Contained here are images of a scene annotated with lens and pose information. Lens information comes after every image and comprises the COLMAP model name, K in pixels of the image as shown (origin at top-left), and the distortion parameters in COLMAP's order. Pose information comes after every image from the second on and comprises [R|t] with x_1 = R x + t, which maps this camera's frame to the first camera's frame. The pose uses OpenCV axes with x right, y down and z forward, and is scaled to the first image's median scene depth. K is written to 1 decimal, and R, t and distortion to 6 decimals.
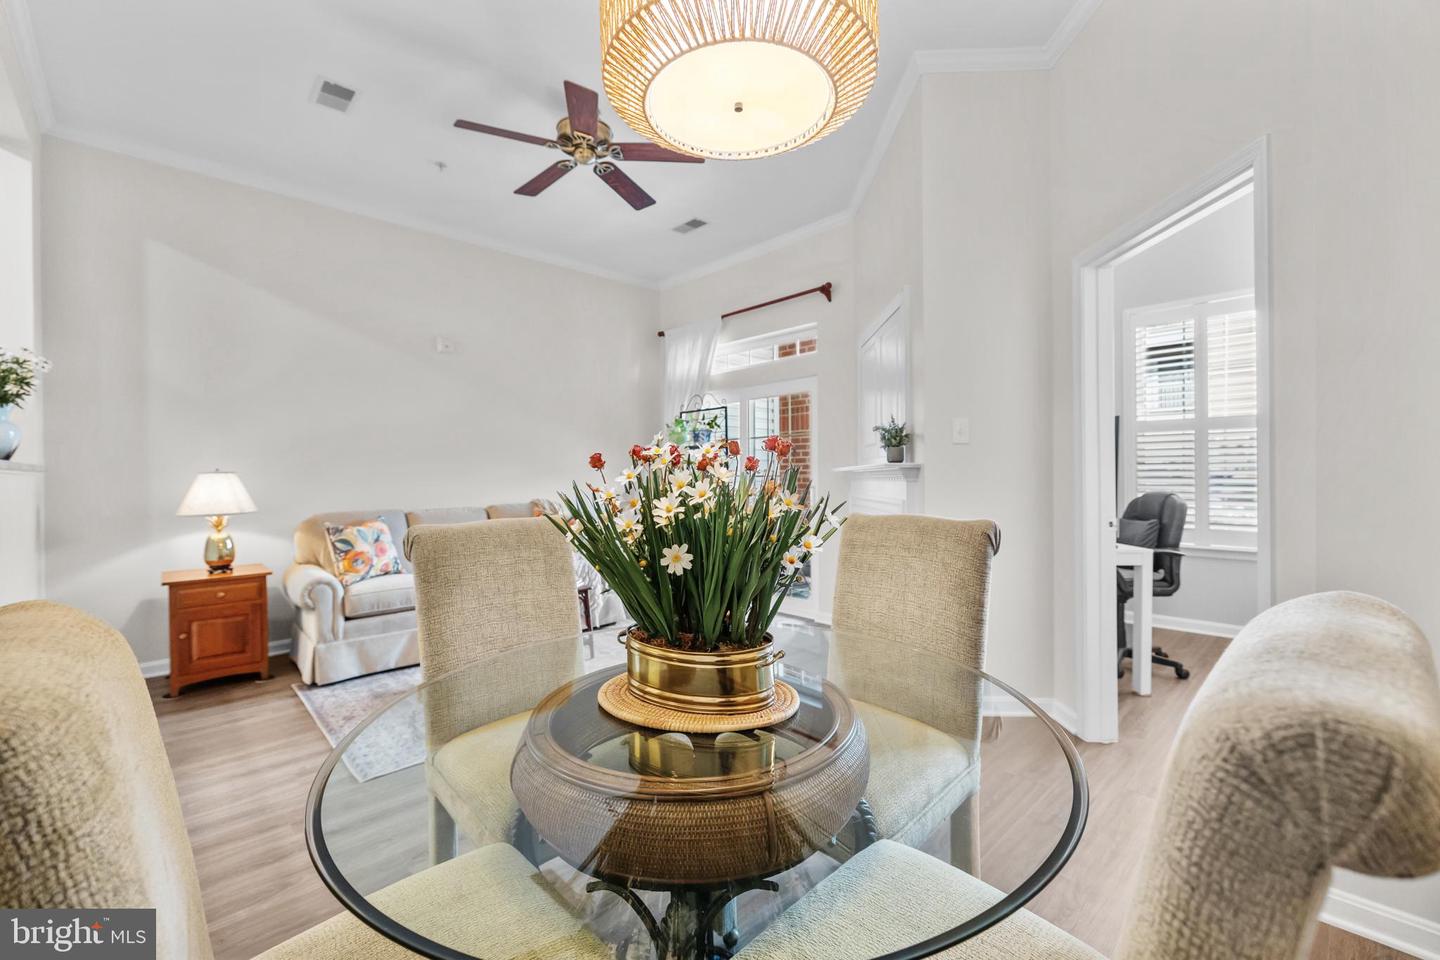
lens RADIAL K [[612.8, 0, 740.0], [0, 612.8, 470.7], [0, 0, 1]] dist [0.000972, -0.000205]
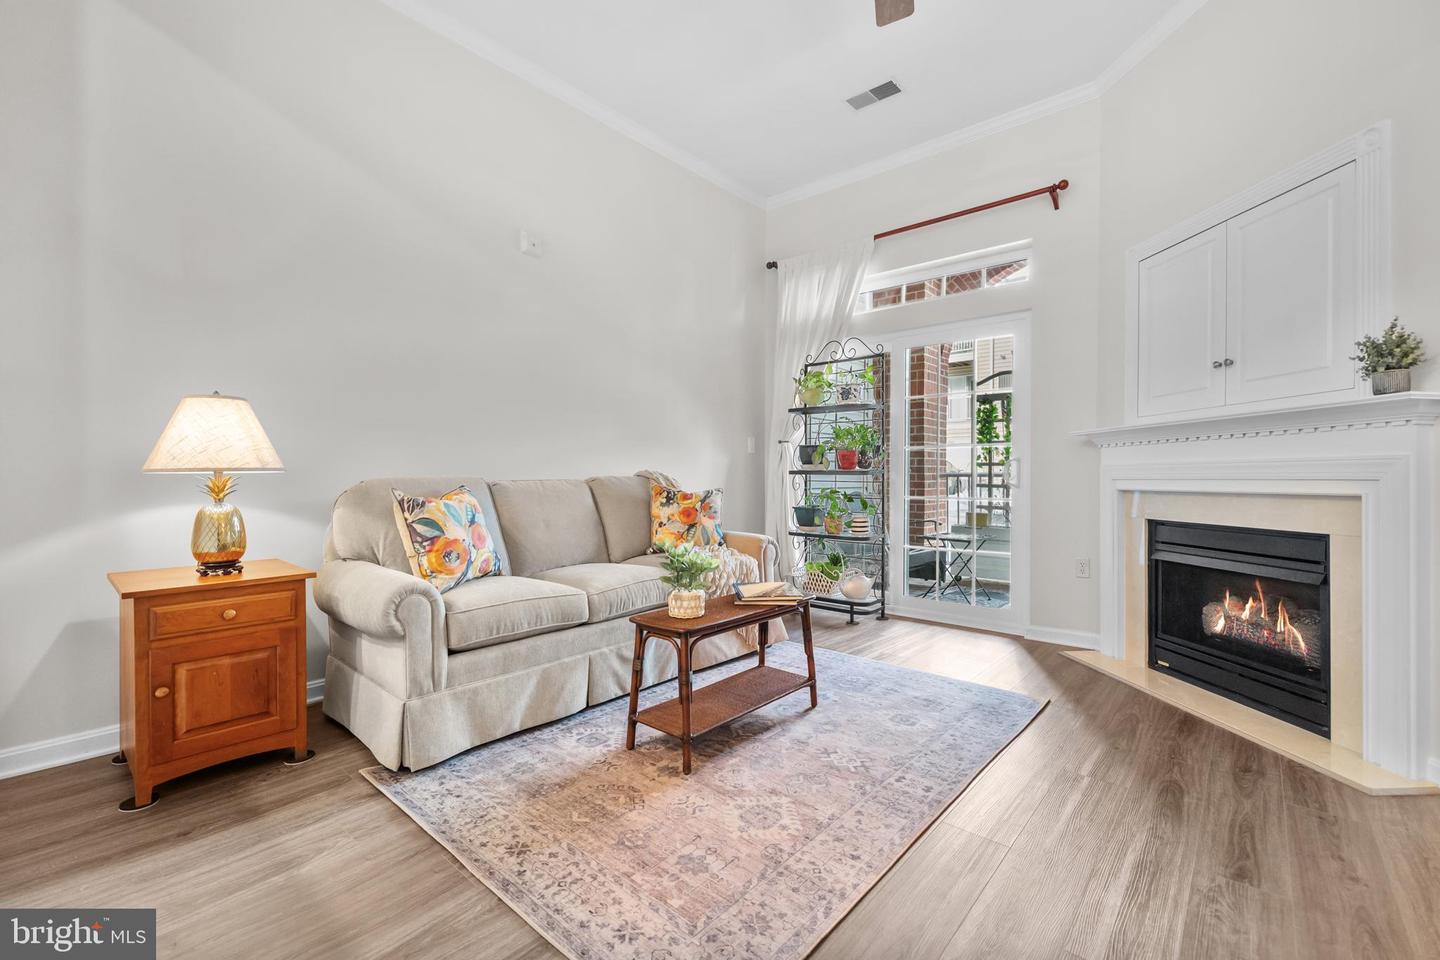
lens RADIAL K [[612.8, 0, 722.8], [0, 612.8, 478.1], [0, 0, 1]] dist [0.000972, -0.000205]
pose [[0.995958, 0.012888, 0.088895, -0.434471], [-0.013961, 0.999837, 0.011458, 0.064216], [-0.088732, -0.012653, 0.995975, 0.392690]]
